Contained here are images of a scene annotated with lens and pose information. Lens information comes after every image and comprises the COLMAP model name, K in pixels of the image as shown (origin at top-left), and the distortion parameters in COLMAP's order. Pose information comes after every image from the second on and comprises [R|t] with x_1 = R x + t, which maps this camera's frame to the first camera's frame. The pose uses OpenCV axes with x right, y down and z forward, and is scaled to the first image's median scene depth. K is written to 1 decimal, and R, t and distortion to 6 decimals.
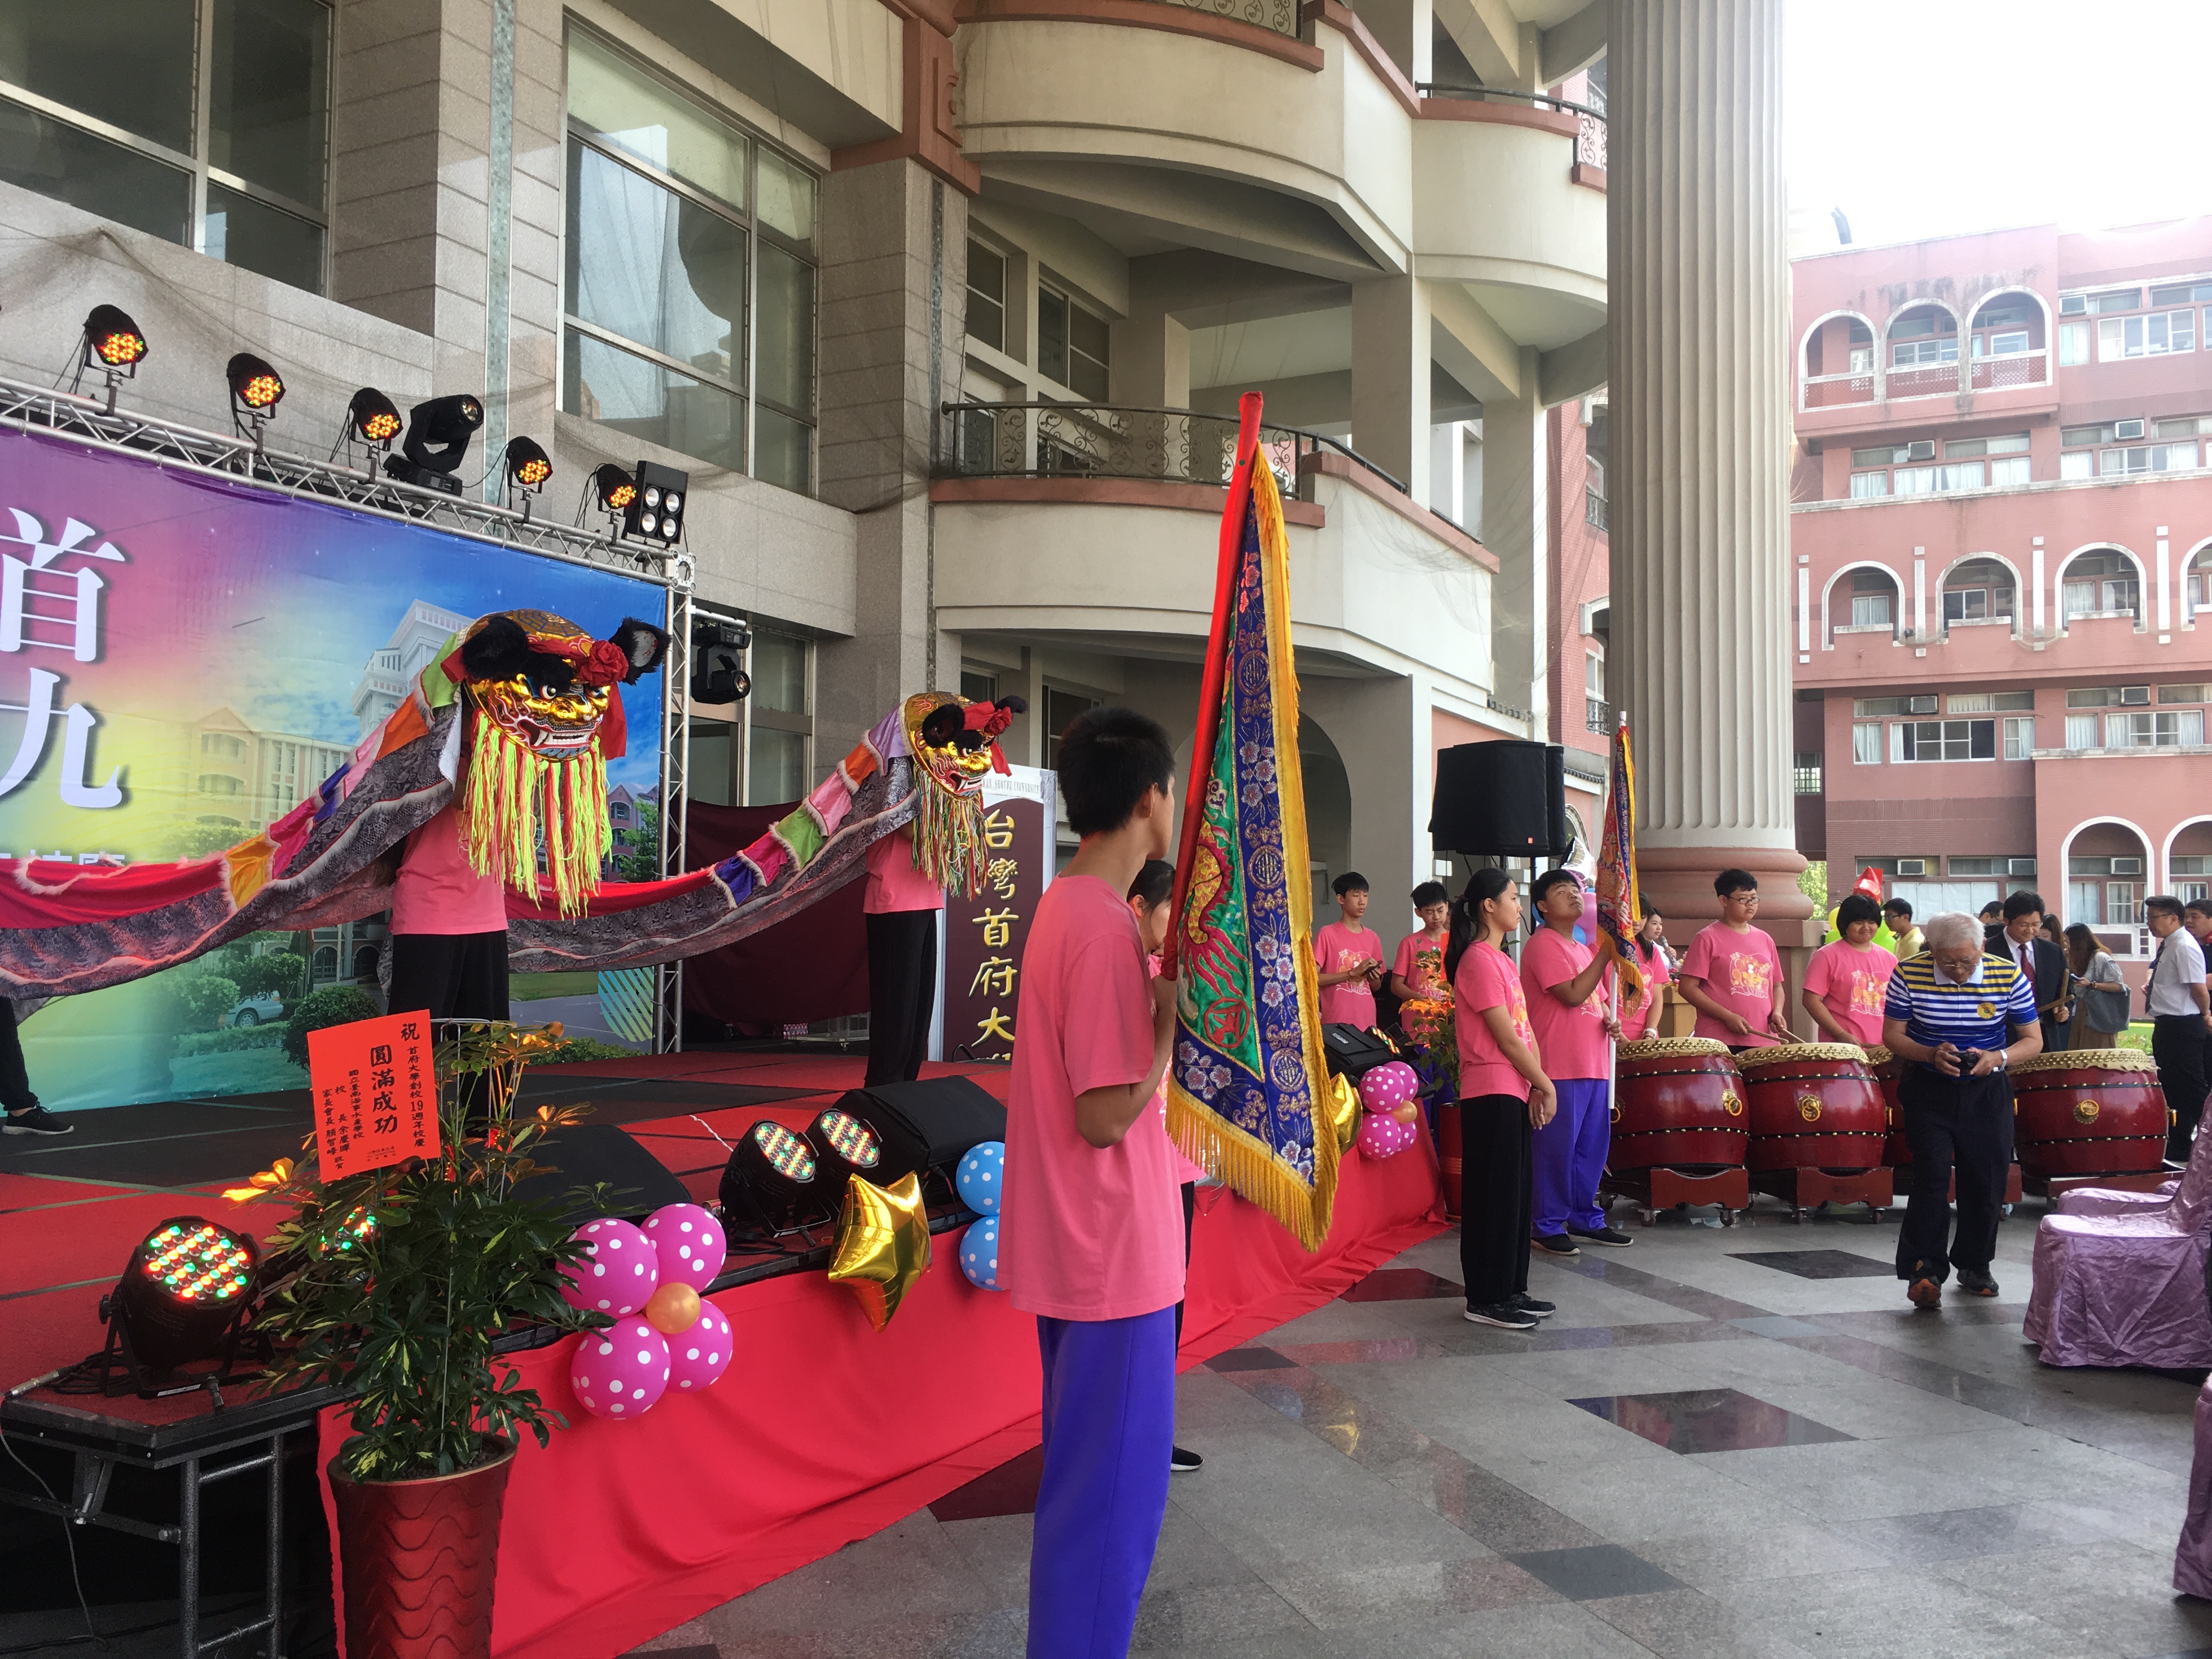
lens RADIAL K [[1878.6, 0, 1109.9], [0, 1878.6, 820.4], [0, 0, 1]] dist [0.087177, -0.121066]
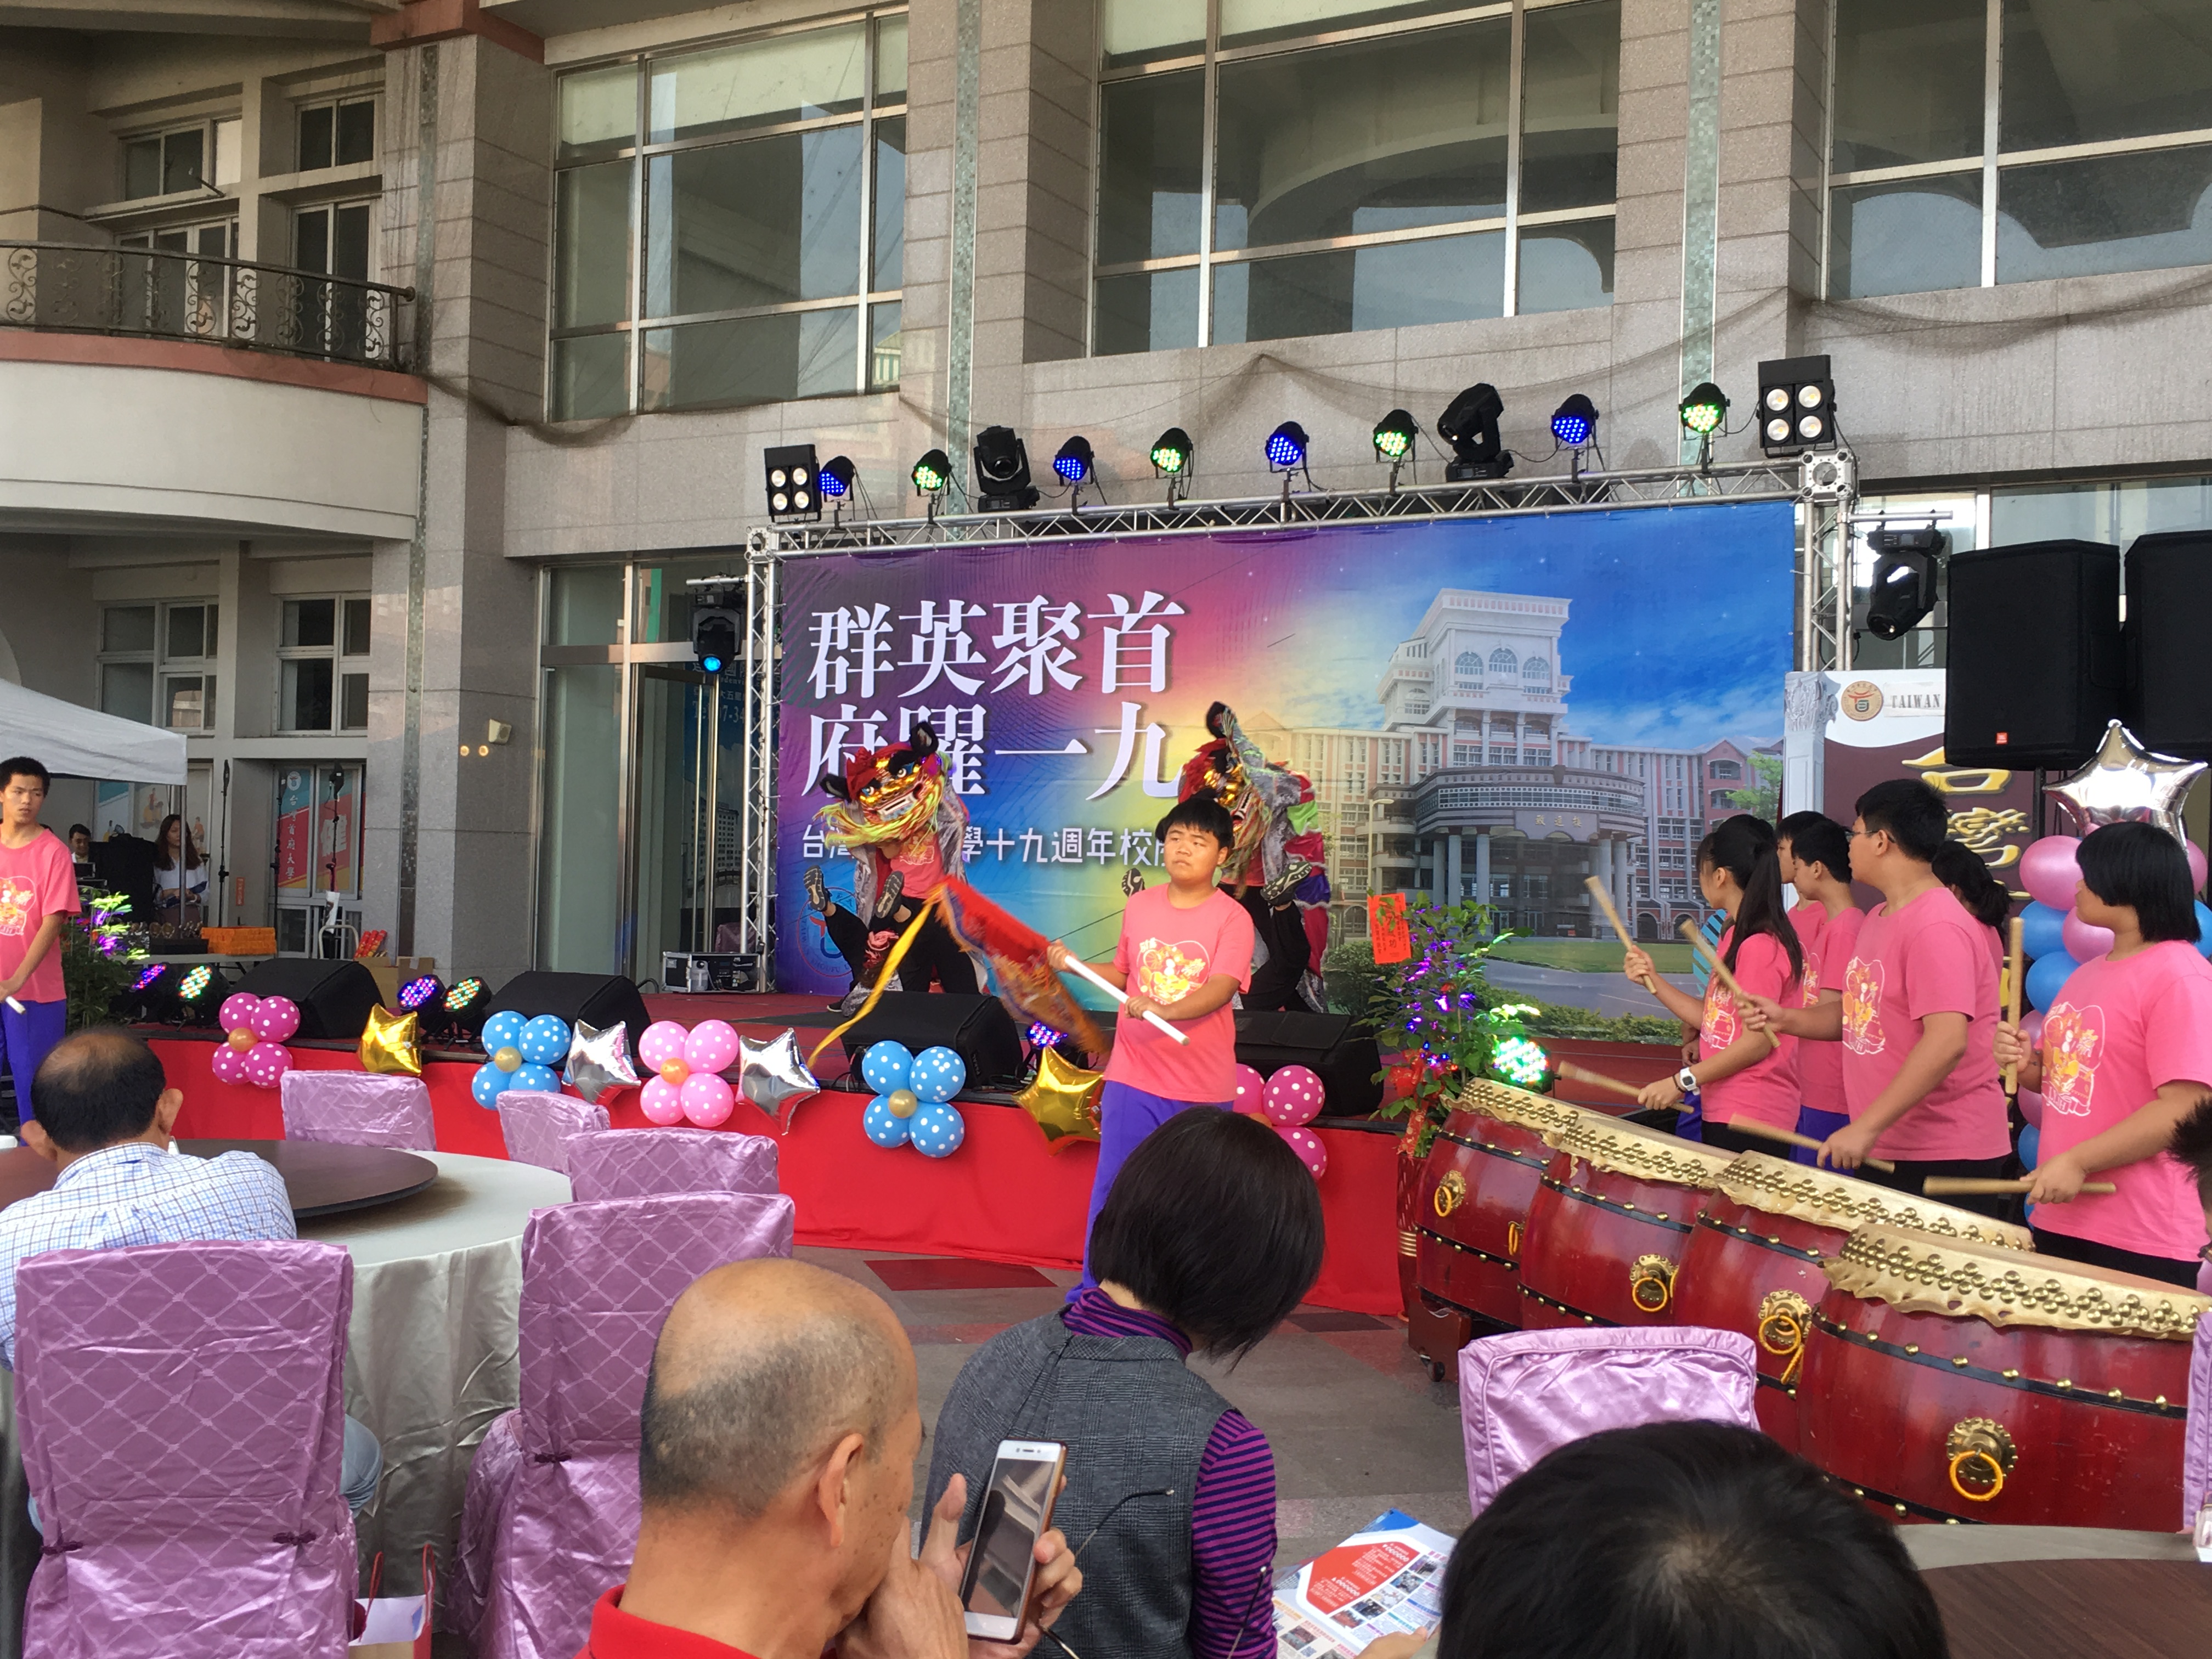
lens RADIAL K [[2286.3, 0, 1103.2], [0, 2286.3, 823.2], [0, 0, 1]] dist [0.050238, 0.024120]
pose [[-0.038348, -0.028402, -0.998861, 0.769532], [0.026031, 0.999228, -0.029412, 0.041043], [0.998925, -0.027129, -0.037579, 0.699890]]
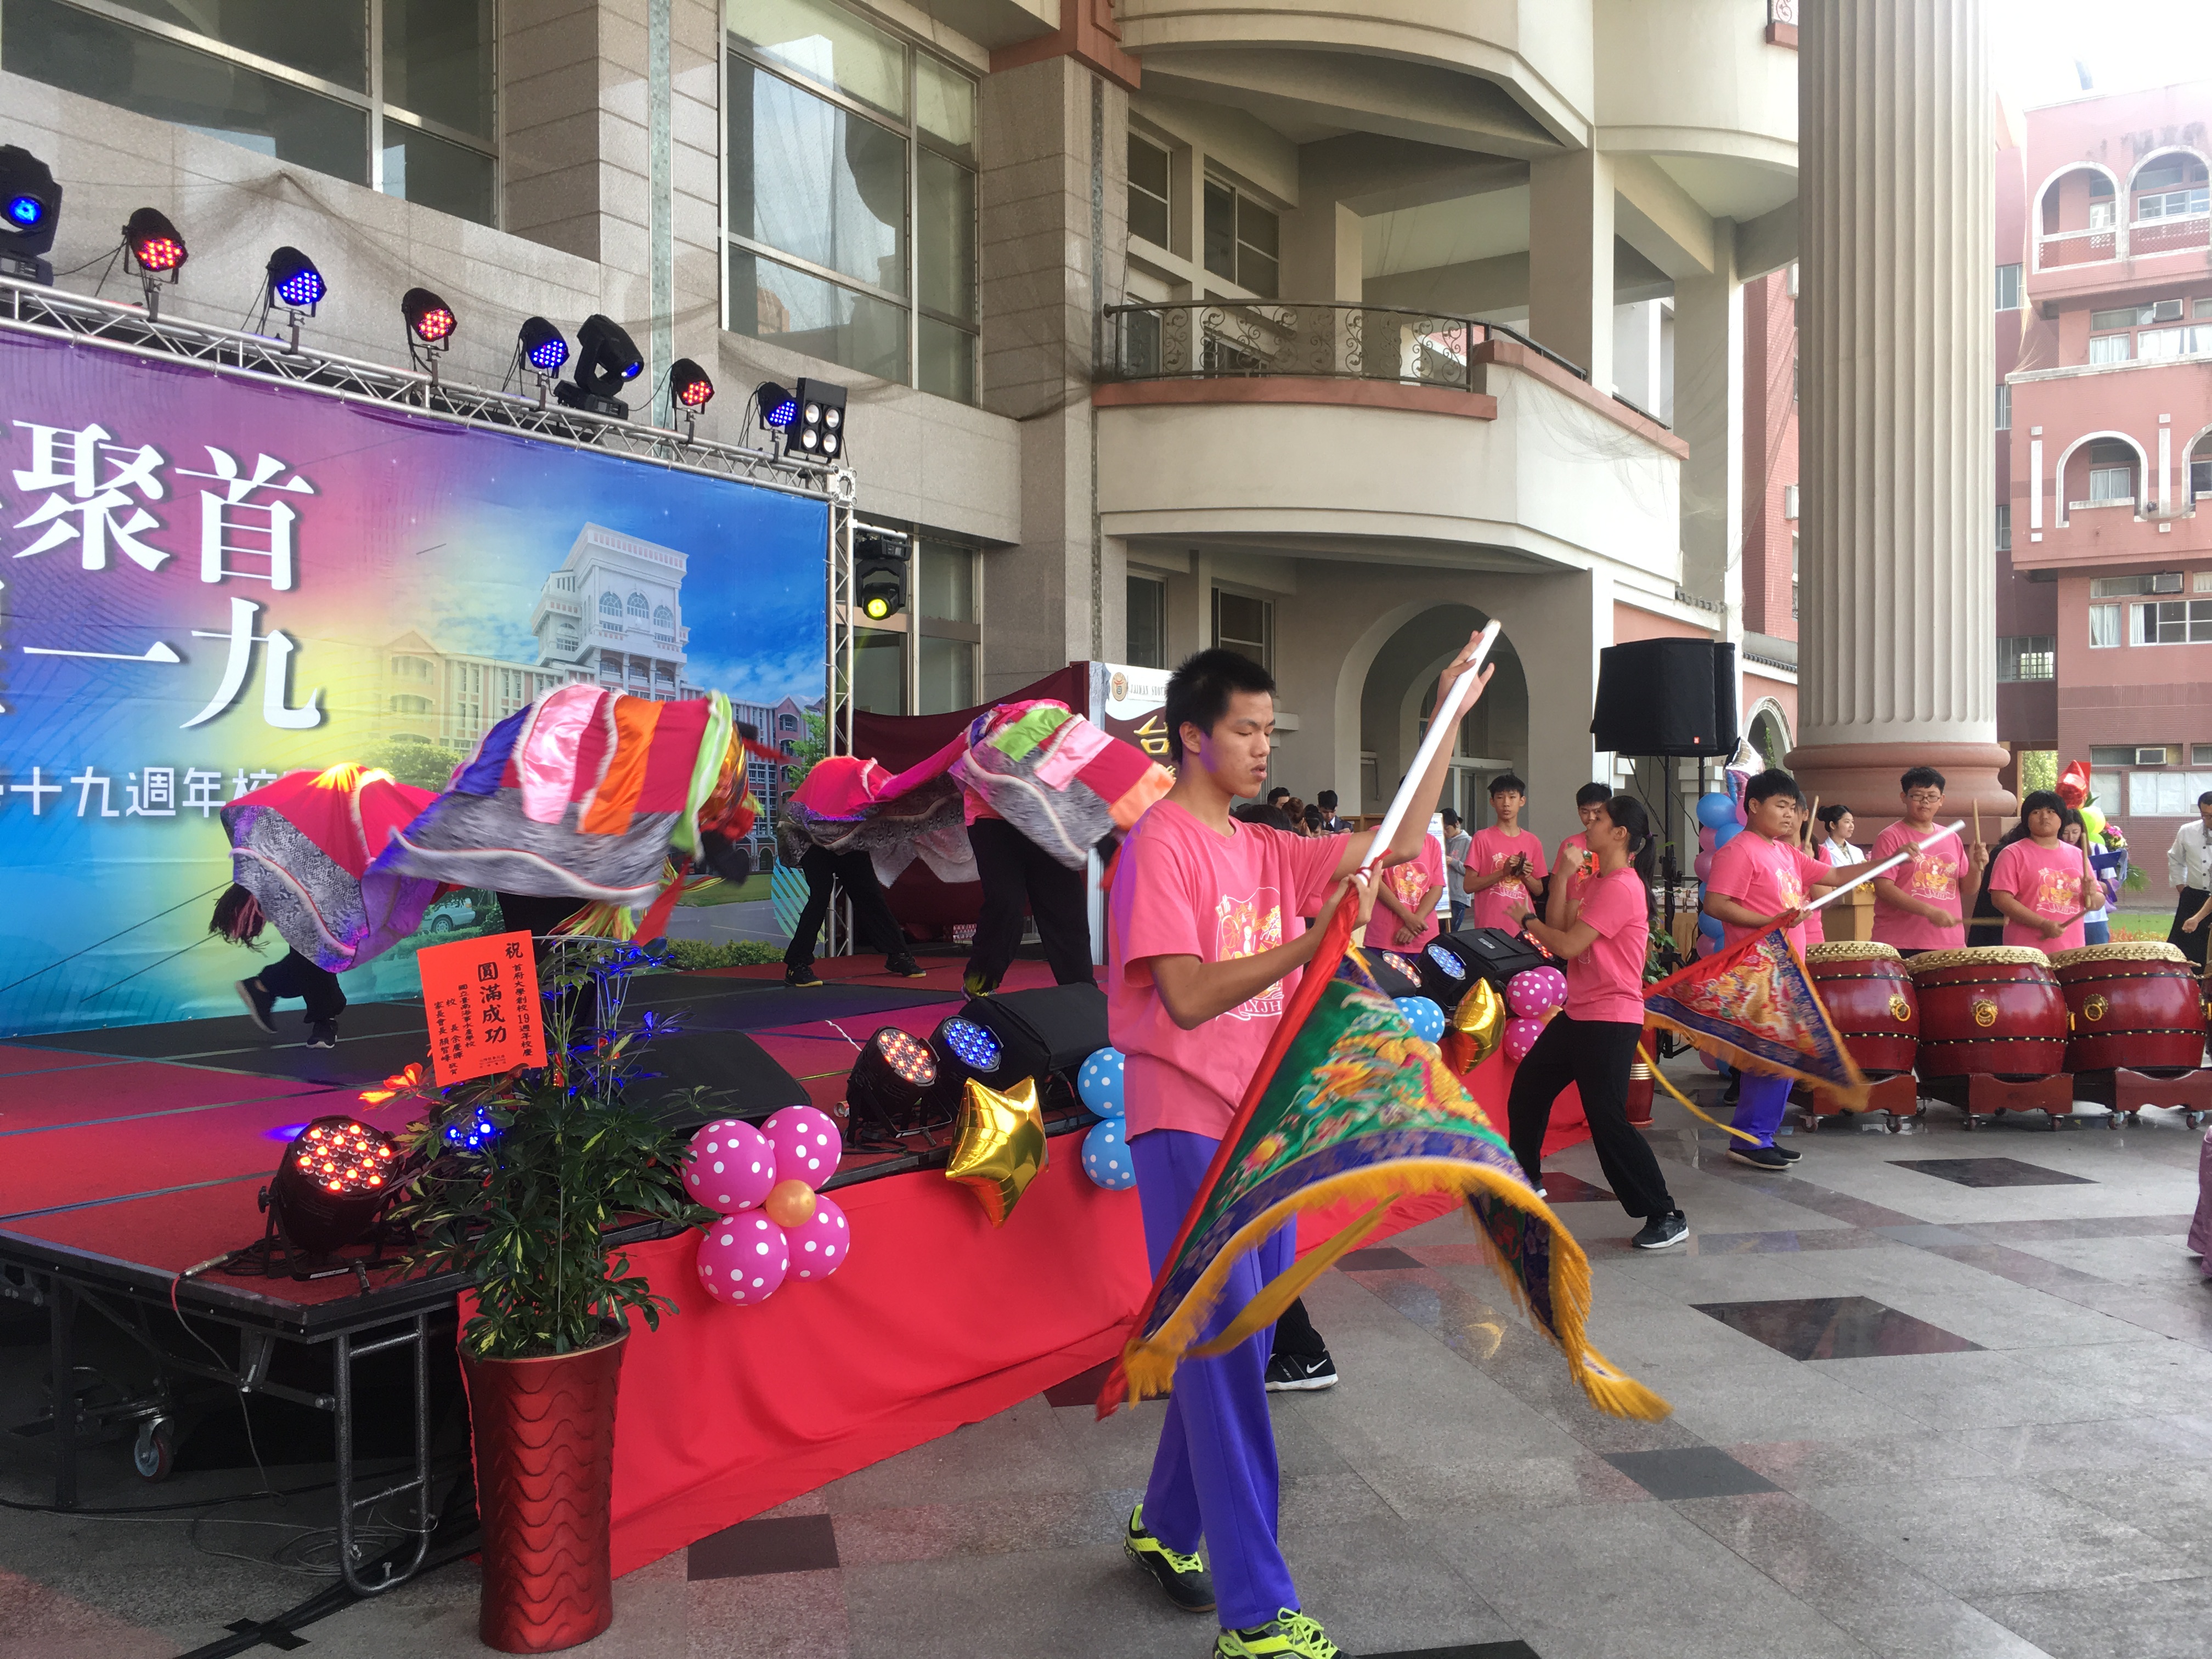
lens RADIAL K [[1879.1, 0, 1103.5], [0, 1879.1, 825.7], [0, 0, 1]] dist [0.082610, -0.109383]
pose [[0.994179, -0.008784, -0.107379, 0.020145], [0.014747, 0.998384, 0.054873, -0.002714], [0.106723, -0.056137, 0.992703, -0.005494]]
